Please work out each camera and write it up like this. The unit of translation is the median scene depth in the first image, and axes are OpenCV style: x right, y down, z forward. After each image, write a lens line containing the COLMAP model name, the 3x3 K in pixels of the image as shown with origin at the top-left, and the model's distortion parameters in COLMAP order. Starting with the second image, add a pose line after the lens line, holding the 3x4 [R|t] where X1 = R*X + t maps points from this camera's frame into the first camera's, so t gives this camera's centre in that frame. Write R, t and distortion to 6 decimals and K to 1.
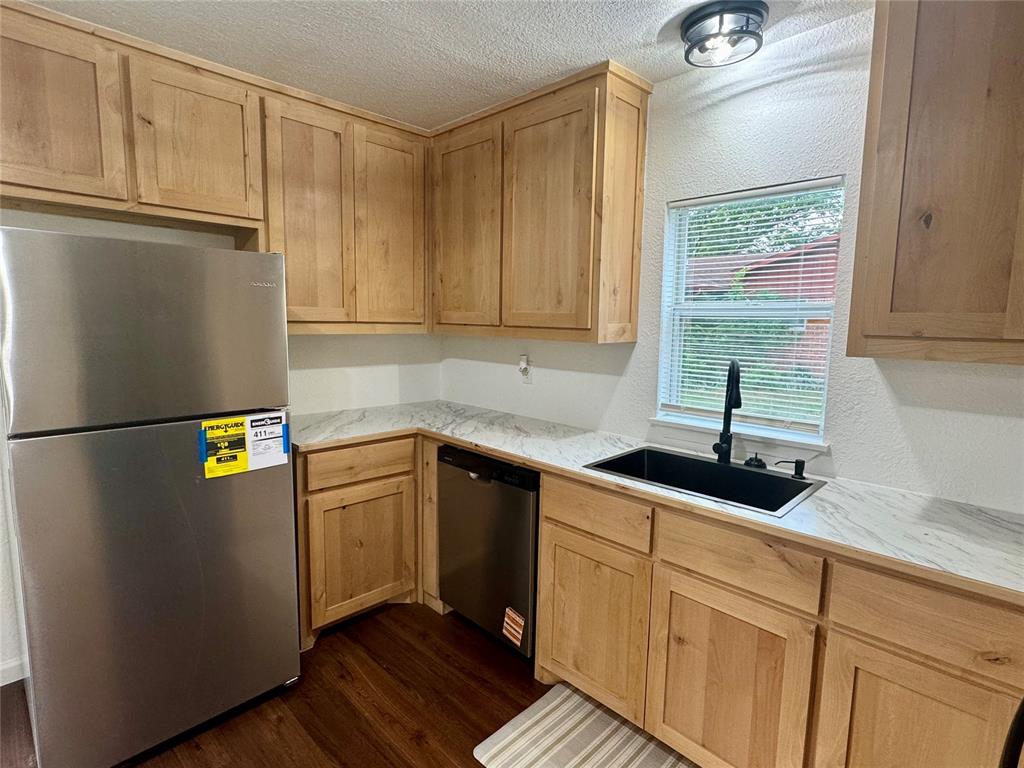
lens RADIAL K [[519.7, 0, 510.9], [0, 519.7, 382.3], [0, 0, 1]] dist [-0.000176, -0.000420]
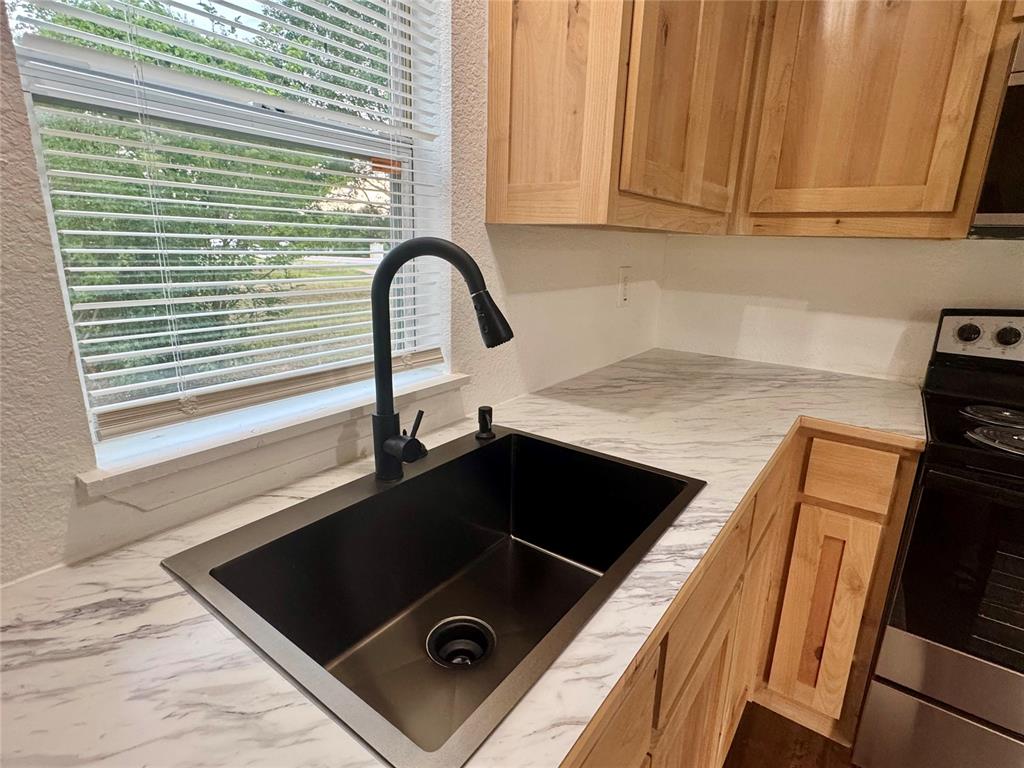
lens RADIAL K [[519.7, 0, 510.7], [0, 519.7, 389.8], [0, 0, 1]] dist [-0.000176, -0.000420]
pose [[-0.149501, -0.283257, 0.947320, -0.009427], [0.090505, 0.950145, 0.298385, -0.041713], [-0.984611, 0.130346, -0.116411, 0.931169]]
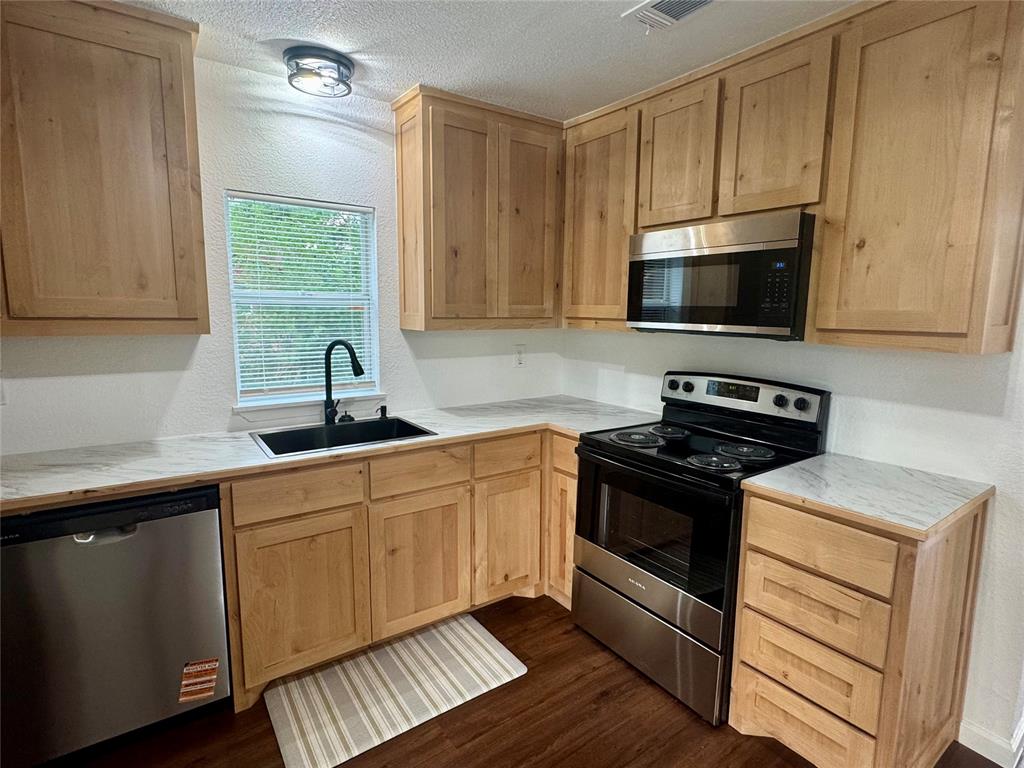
lens RADIAL K [[519.7, 0, 511.7], [0, 519.7, 382.4], [0, 0, 1]] dist [-0.000176, -0.000420]
pose [[0.174423, -0.147431, 0.973571, -0.688350], [0.112323, 0.985253, 0.129076, -0.053066], [-0.978243, 0.086841, 0.188411, 0.338201]]
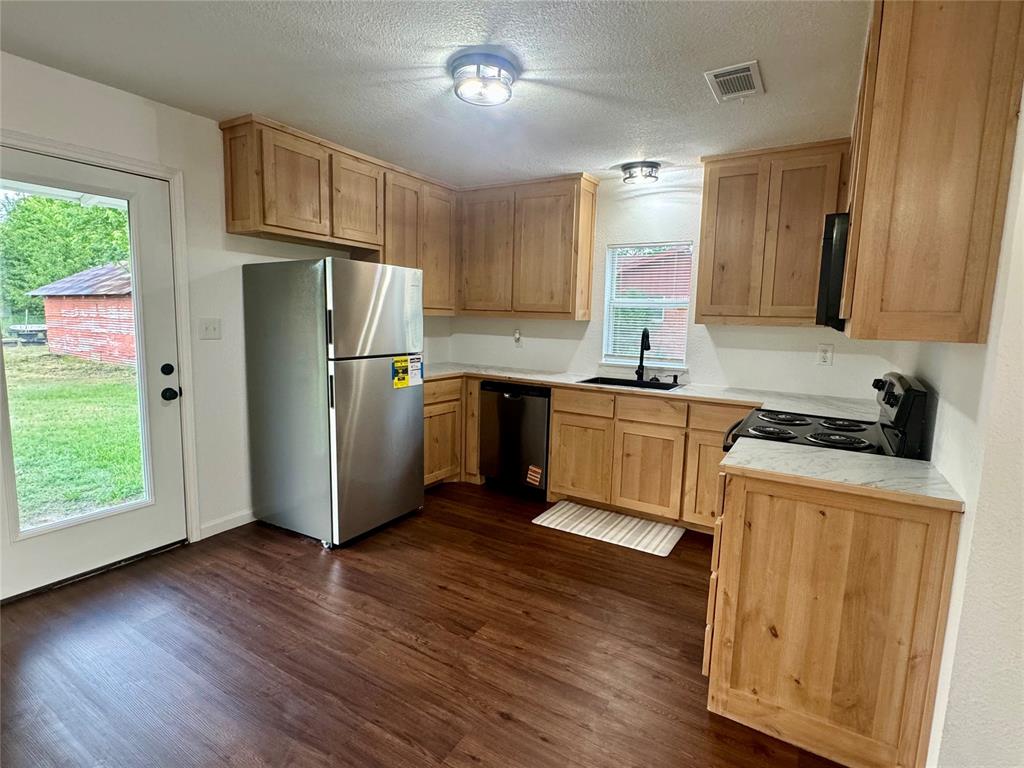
lens RADIAL K [[519.7, 0, 511.7], [0, 519.7, 380.8], [0, 0, 1]] dist [-0.000176, -0.000420]
pose [[0.972014, -0.019917, 0.234076, -0.526894], [0.017346, 0.999765, 0.013038, 0.120961], [-0.234281, -0.008613, 0.972131, -0.806873]]
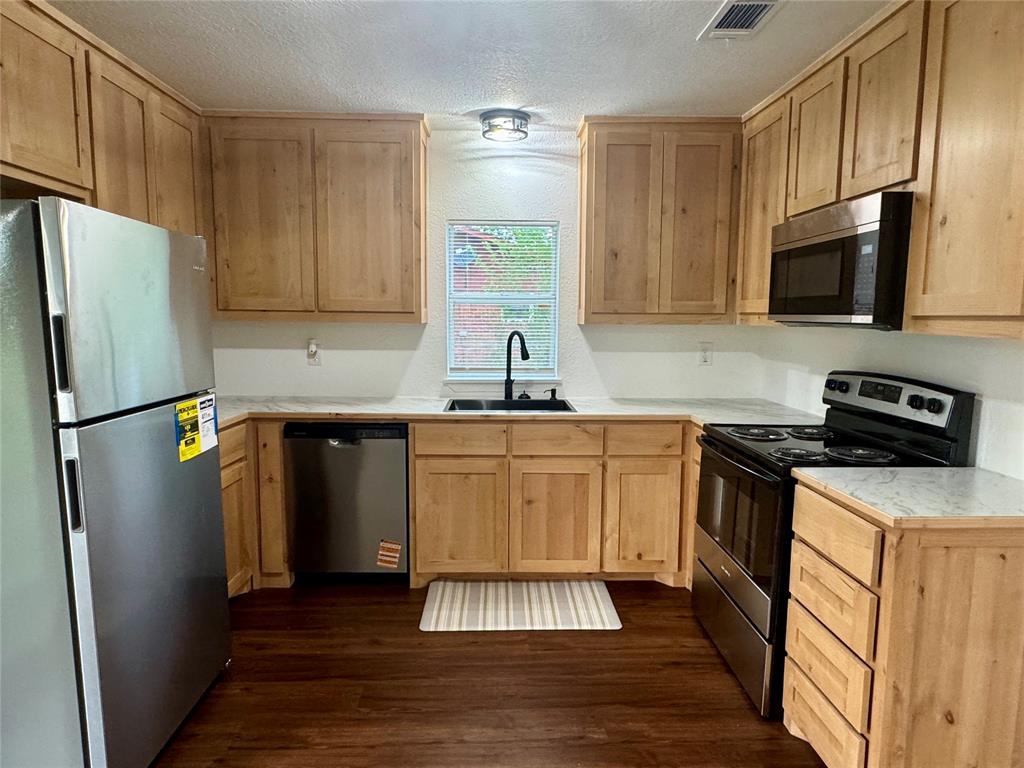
lens RADIAL K [[592.6, 0, 512.3], [0, 592.6, 383.1], [0, 0, 1]] dist [-0.000467, -0.001335]
pose [[0.689878, -0.089932, 0.718318, -0.815642], [0.091152, 0.995148, 0.037048, 0.043805], [-0.718164, 0.039918, 0.694728, -0.211256]]
